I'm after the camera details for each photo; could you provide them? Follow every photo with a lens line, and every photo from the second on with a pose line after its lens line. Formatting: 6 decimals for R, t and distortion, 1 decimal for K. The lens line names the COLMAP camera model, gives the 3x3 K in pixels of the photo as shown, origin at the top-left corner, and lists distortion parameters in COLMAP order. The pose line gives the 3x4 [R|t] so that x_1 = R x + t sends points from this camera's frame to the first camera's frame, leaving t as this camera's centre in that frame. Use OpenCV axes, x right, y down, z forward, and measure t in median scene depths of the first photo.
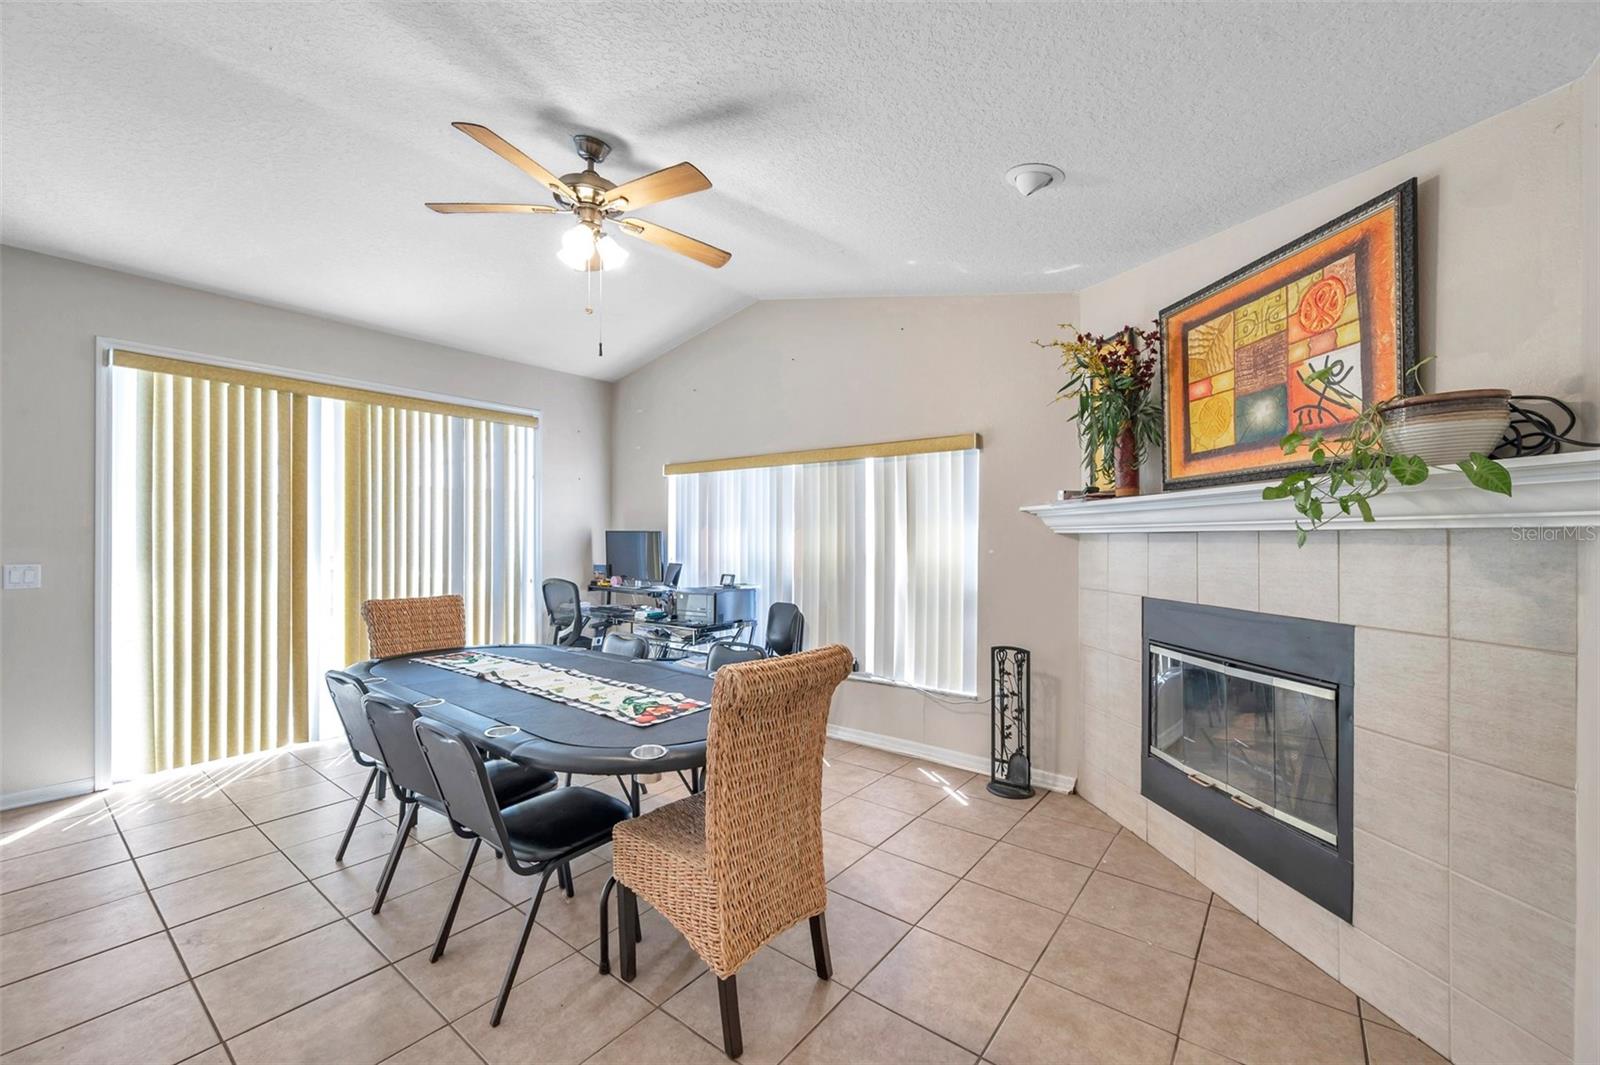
lens RADIAL K [[638.5, 0, 808.6], [0, 638.5, 540.3], [0, 0, 1]] dist [0.000945, 0.000186]
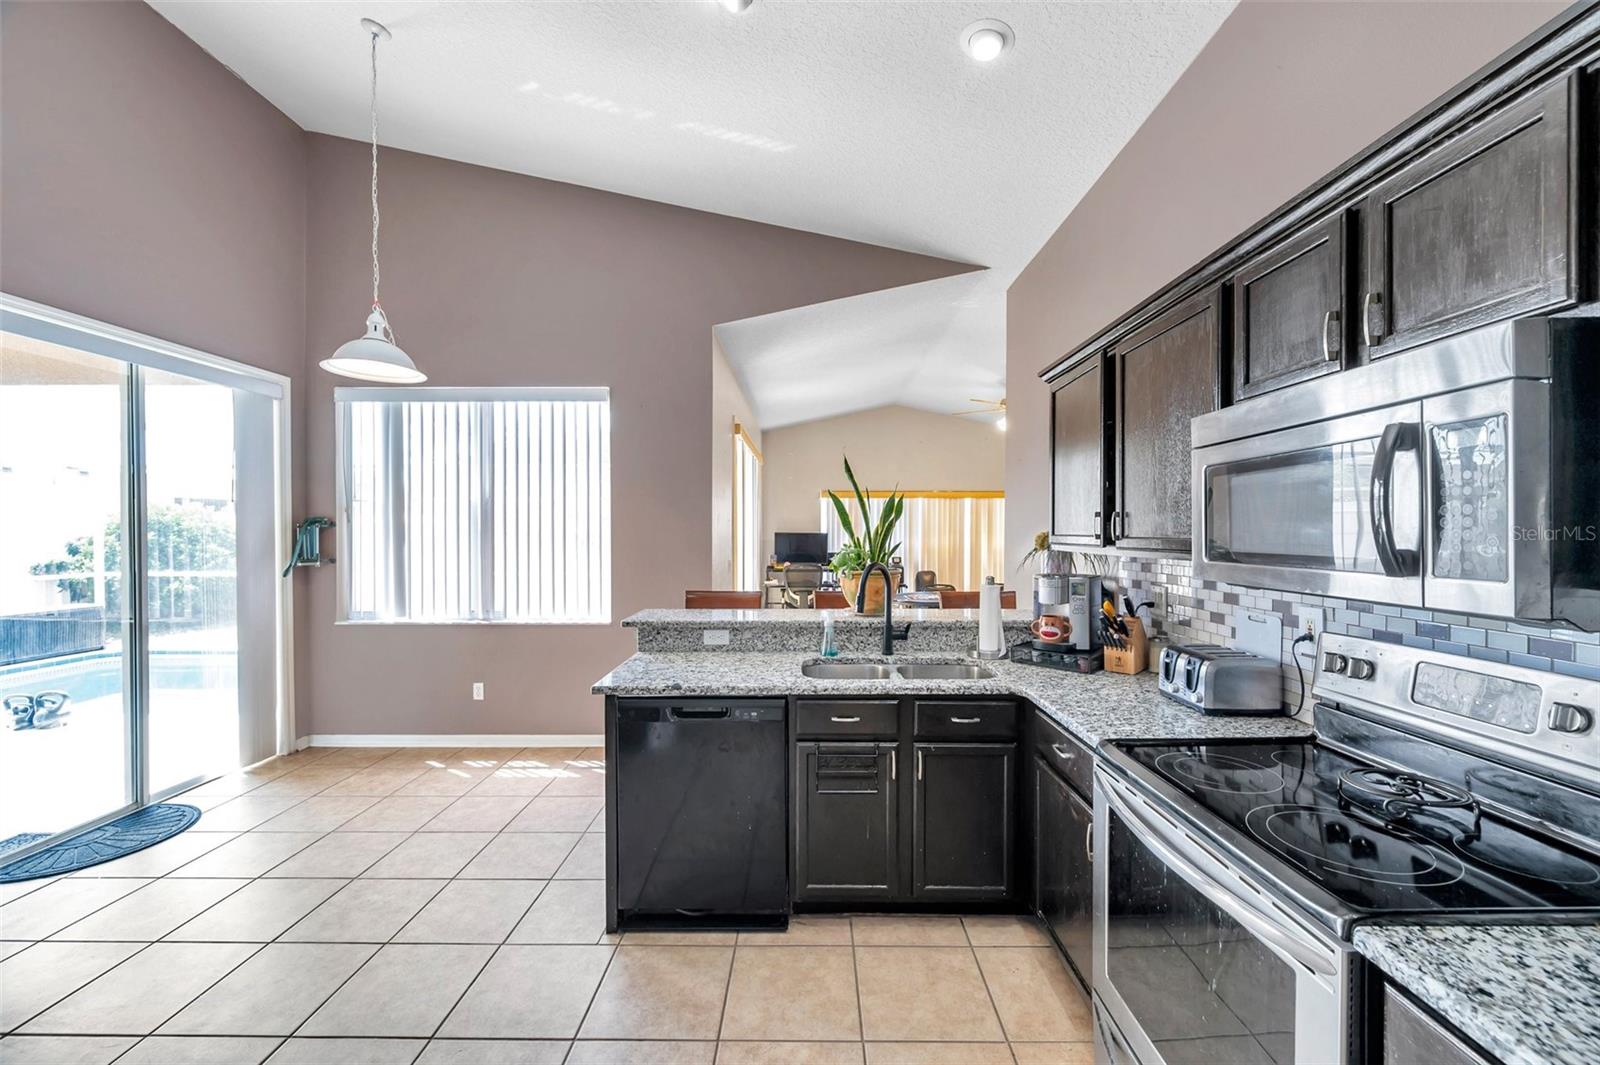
lens RADIAL K [[638.5, 0, 807.4], [0, 638.5, 536.3], [0, 0, 1]] dist [0.000945, 0.000186]
pose [[0.797427, -0.009137, 0.603347, -2.786935], [0.006302, 0.999957, 0.006814, -0.040887], [-0.603383, -0.001631, 0.797450, -0.600776]]
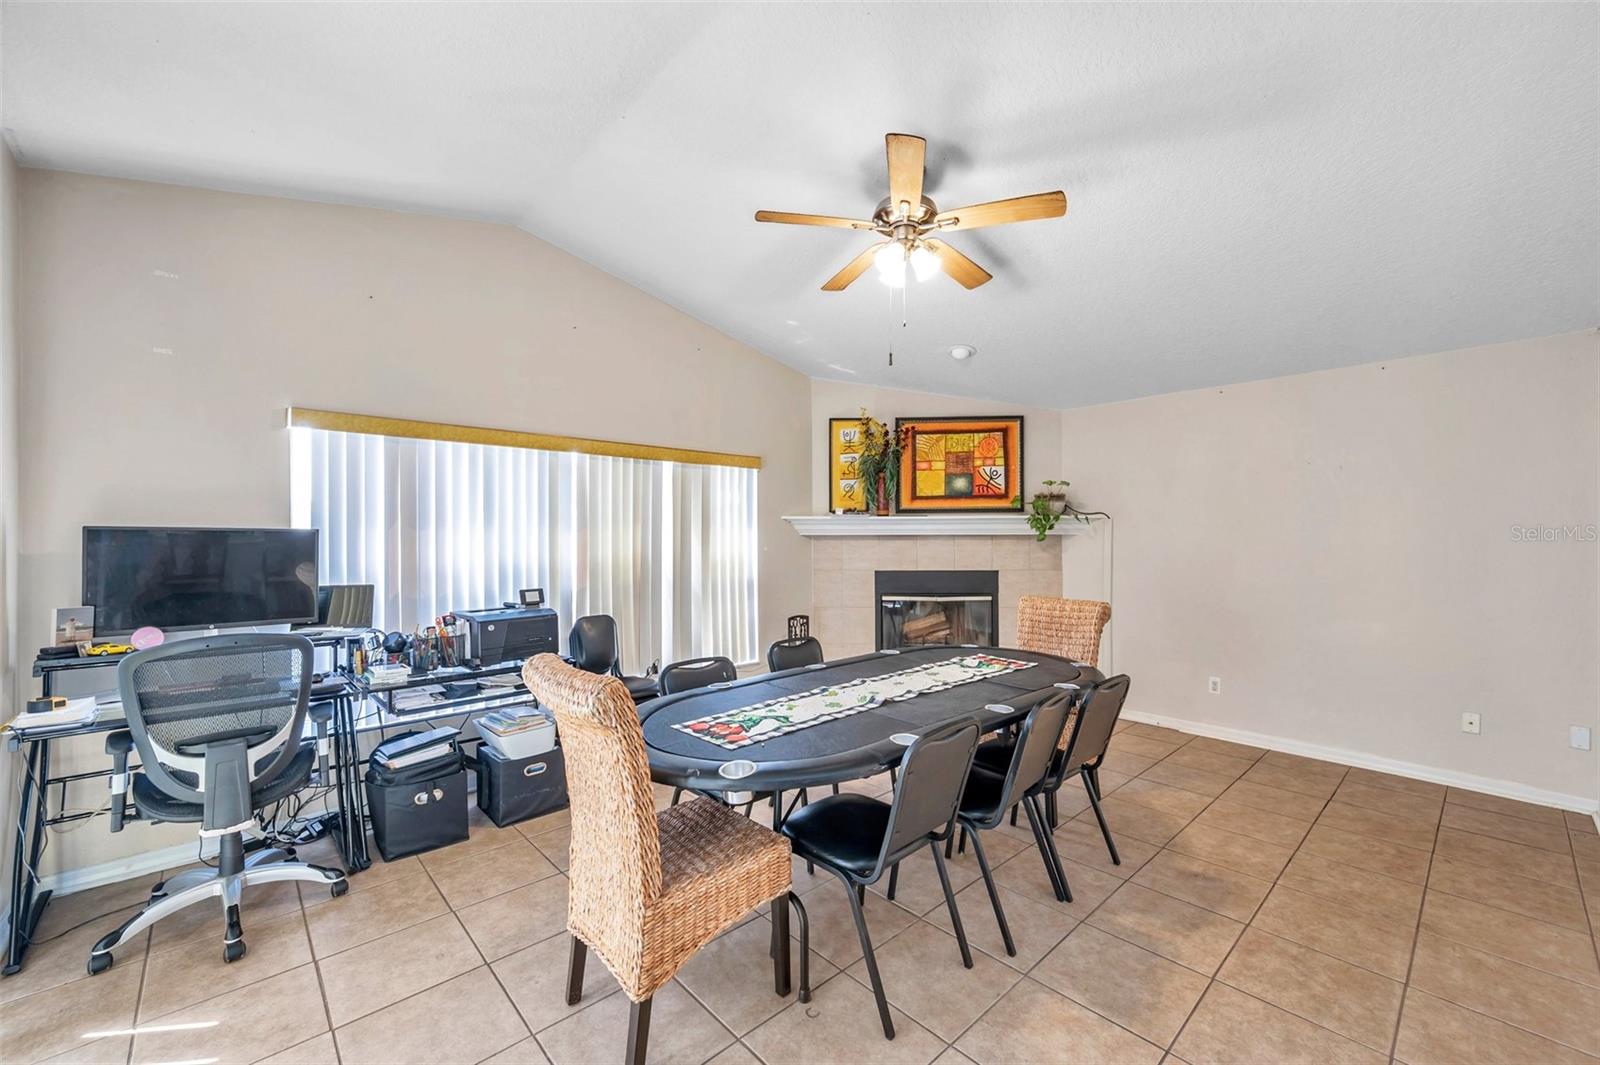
lens RADIAL K [[638.5, 0, 795.4], [0, 638.5, 539.8], [0, 0, 1]] dist [0.000945, 0.000186]
pose [[0.182714, -0.007724, 0.983136, -1.554302], [0.007781, 0.999949, 0.006410, -0.014703], [-0.983135, 0.006479, 0.182765, 1.083784]]
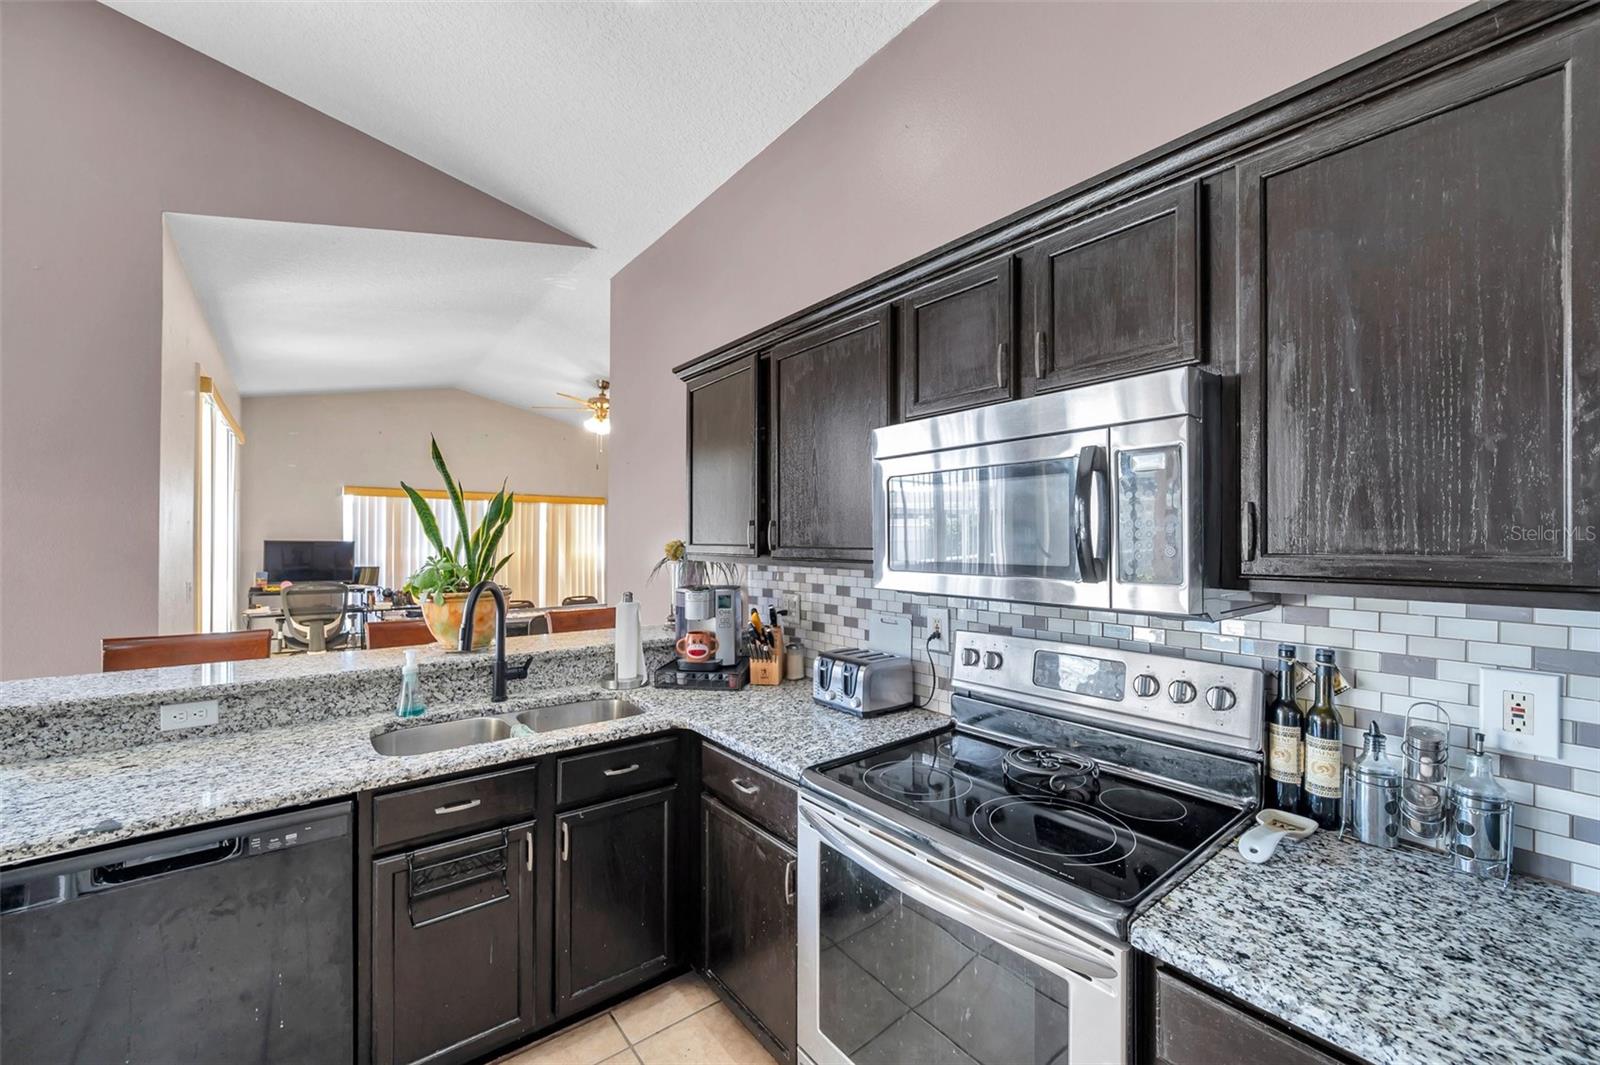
lens RADIAL K [[638.5, 0, 801.9], [0, 638.5, 538.2], [0, 0, 1]] dist [0.000945, 0.000186]
pose [[0.246822, -0.000392, 0.969061, -2.719676], [0.002372, 0.999997, -0.000200, -0.042485], [-0.969058, 0.002348, 0.246822, -0.351958]]
